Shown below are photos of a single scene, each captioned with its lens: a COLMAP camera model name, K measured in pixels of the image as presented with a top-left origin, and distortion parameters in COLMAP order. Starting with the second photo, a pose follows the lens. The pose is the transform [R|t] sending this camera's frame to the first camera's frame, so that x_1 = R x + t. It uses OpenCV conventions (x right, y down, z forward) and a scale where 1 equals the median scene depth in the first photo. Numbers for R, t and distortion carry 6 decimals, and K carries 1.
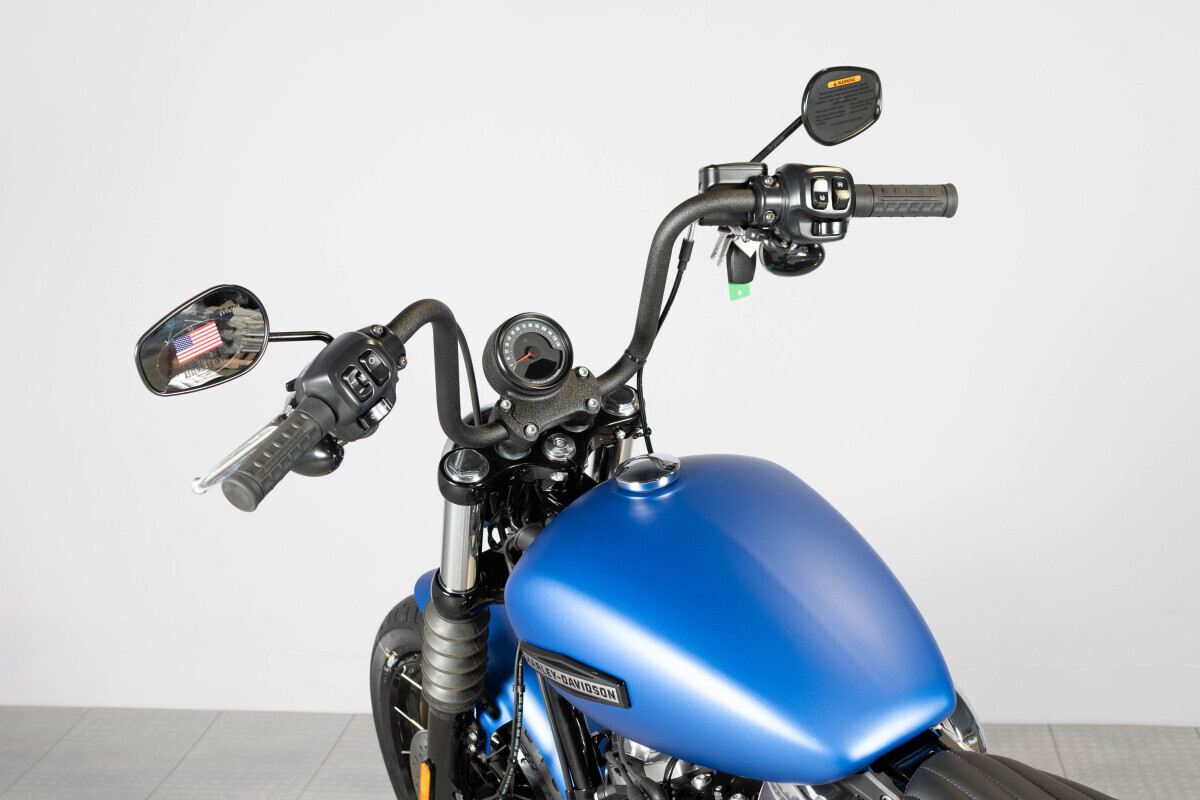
lens RADIAL K [[1918.4, 0, 600.0], [0, 1918.4, 400.0], [0, 0, 1]] dist [0.007742, -0.007439]
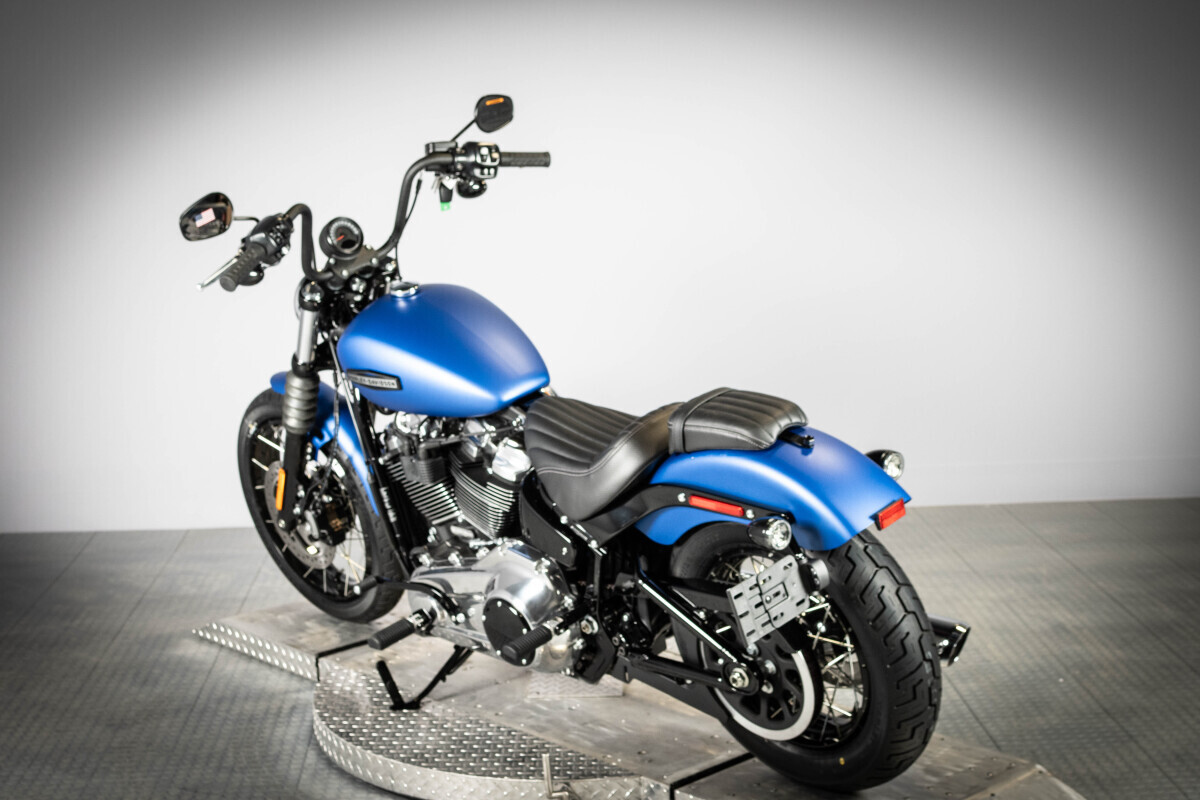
lens RADIAL K [[1771.9, 0, 599.7], [0, 1771.9, 373.4], [0, 0, 1]] dist [-0.156192, -0.013668]
pose [[0.985265, -0.024395, 0.169288, -0.088907], [0.028602, 0.999338, -0.022461, 0.170778], [-0.168628, 0.026972, 0.985311, -0.875749]]
